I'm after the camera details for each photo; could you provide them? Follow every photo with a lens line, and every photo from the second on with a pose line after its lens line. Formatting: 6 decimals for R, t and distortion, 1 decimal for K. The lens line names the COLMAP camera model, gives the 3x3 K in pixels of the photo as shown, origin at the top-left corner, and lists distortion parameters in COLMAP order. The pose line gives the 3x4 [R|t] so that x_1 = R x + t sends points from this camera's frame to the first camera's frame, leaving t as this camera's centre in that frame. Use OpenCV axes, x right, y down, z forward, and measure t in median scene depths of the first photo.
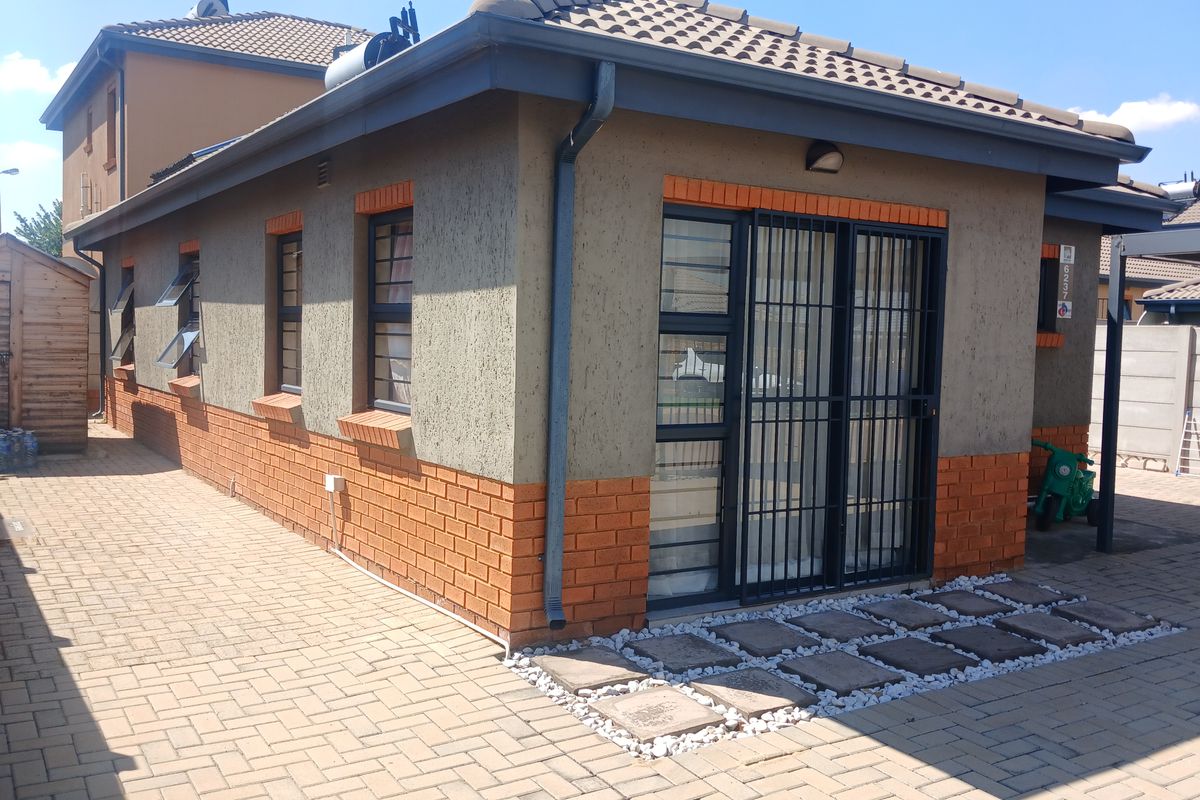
lens RADIAL K [[1050.3, 0, 600.0], [0, 1050.3, 400.0], [0, 0, 1]] dist [-0.000993, -0.000733]
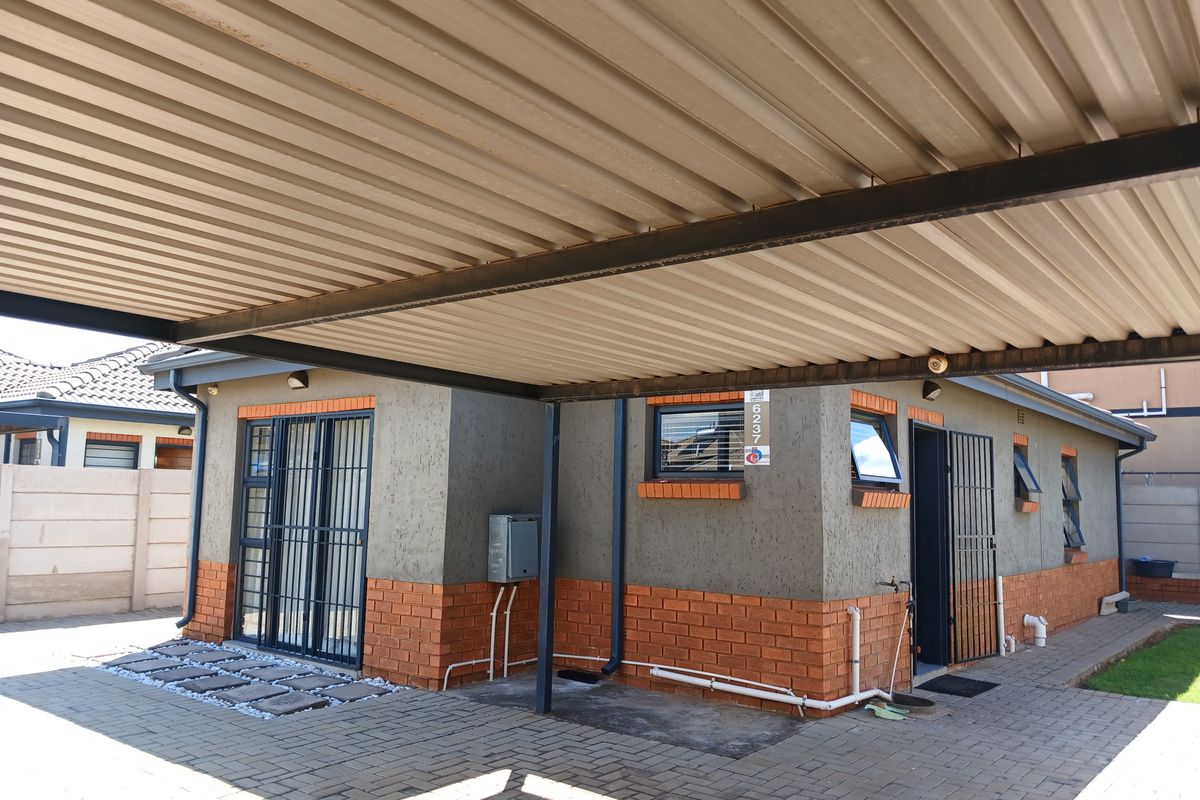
lens RADIAL K [[924.7, 0, 600.0], [0, 924.7, 400.0], [0, 0, 1]] dist [0.114792, -0.235631]
pose [[0.308730, -0.123504, -0.943097, 1.521265], [-0.074445, 0.985355, -0.153408, -0.006972], [0.948232, 0.117570, 0.295014, 0.882157]]
